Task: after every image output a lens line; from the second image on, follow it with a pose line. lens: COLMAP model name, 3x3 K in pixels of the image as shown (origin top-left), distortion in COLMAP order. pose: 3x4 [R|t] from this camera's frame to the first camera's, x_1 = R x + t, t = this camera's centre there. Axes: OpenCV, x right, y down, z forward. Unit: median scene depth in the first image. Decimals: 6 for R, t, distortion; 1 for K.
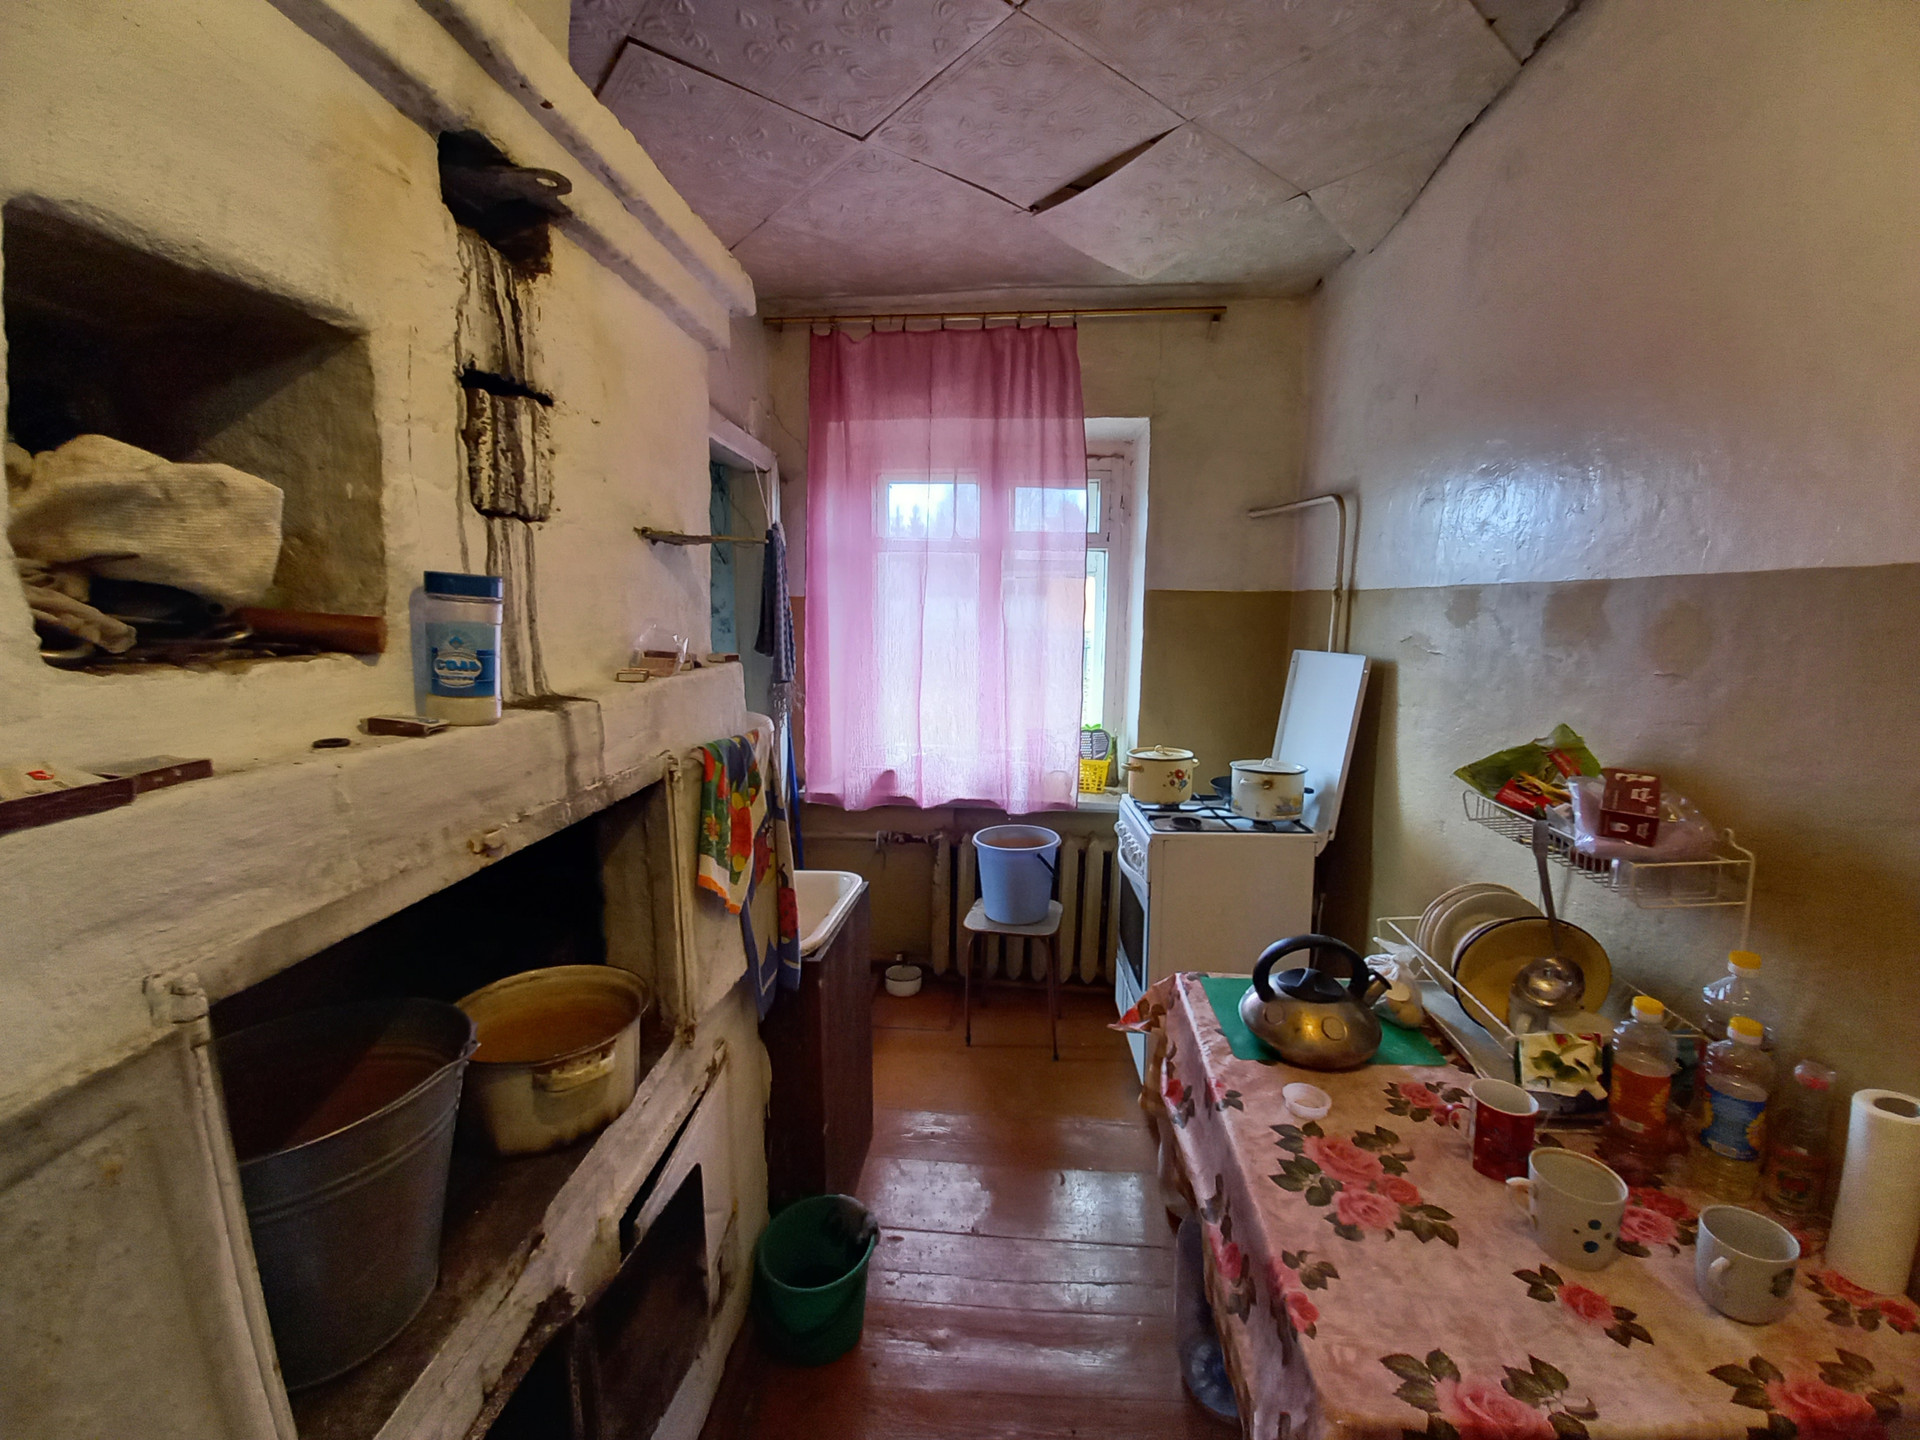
lens RADIAL K [[748.4, 0, 963.7], [0, 748.4, 706.4], [0, 0, 1]] dist [0.014423, -0.016867]
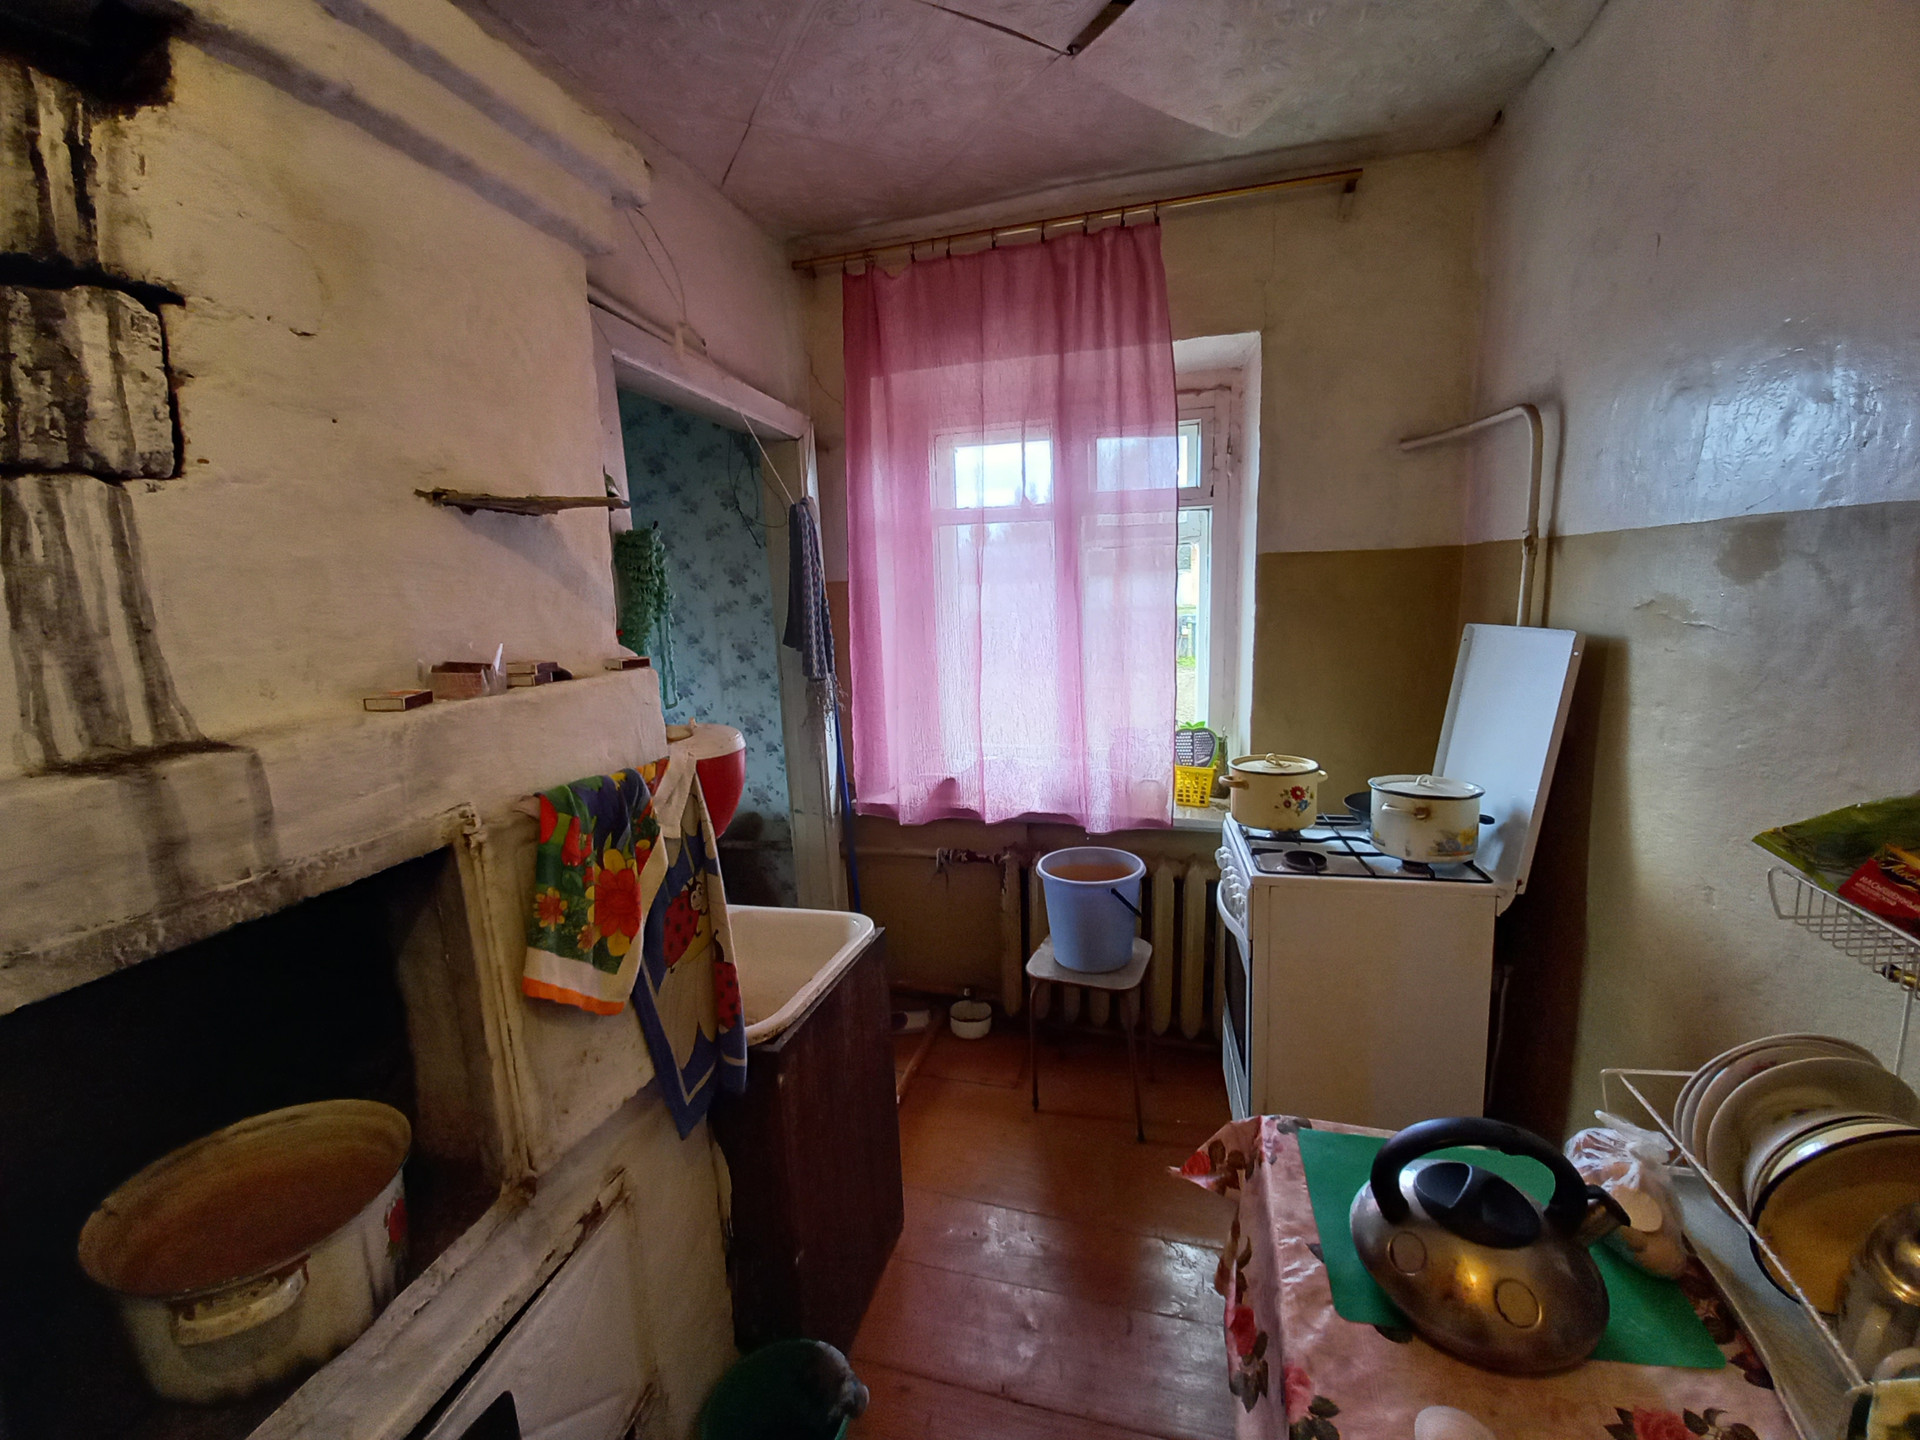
lens RADIAL K [[748.4, 0, 963.7], [0, 748.4, 706.4], [0, 0, 1]] dist [0.014423, -0.016867]
pose [[0.982636, -0.012741, -0.185105, 0.104129], [0.016958, 0.999631, 0.021220, -0.021167], [0.184767, -0.023991, 0.982490, 0.206836]]
